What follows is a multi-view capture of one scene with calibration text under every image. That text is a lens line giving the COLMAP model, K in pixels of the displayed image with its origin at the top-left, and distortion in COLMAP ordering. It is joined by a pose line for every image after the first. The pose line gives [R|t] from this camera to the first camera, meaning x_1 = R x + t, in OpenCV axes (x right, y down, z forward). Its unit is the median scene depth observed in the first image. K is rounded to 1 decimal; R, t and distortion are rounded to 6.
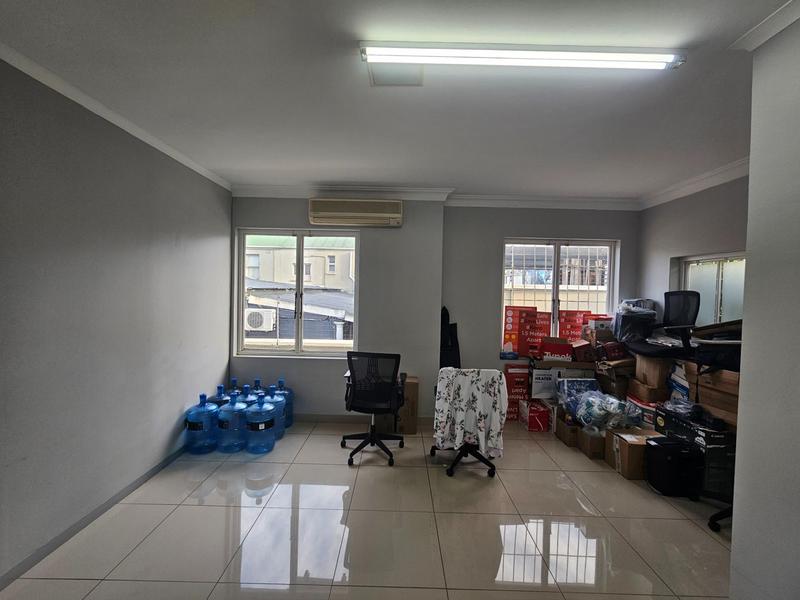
lens RADIAL K [[330.6, 0, 395.8], [0, 330.6, 297.5], [0, 0, 1]] dist [-0.001595, -0.000498]
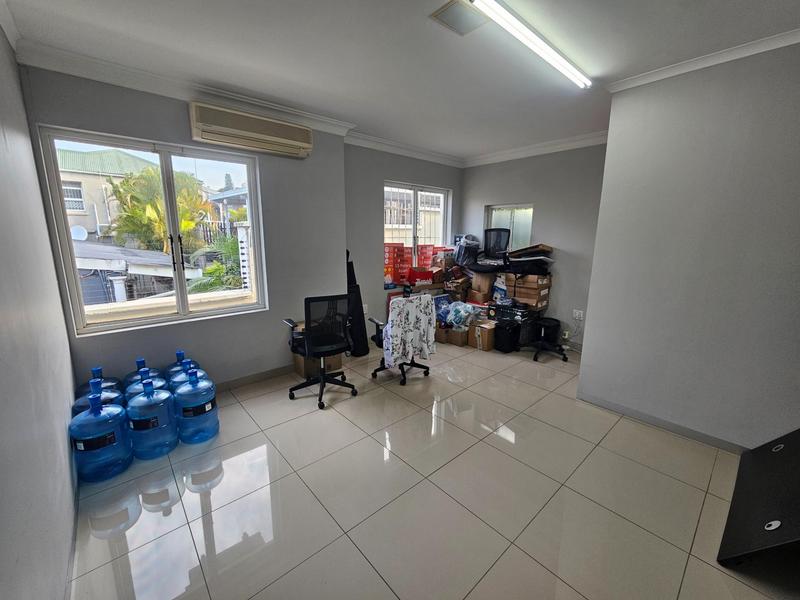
lens RADIAL K [[330.6, 0, 396.2], [0, 330.6, 299.6], [0, 0, 1]] dist [-0.001595, -0.000498]
pose [[0.745798, -0.148605, 0.649386, -0.490444], [0.024739, 0.980307, 0.195922, -0.007918], [-0.665713, -0.130053, 0.734787, 0.131941]]
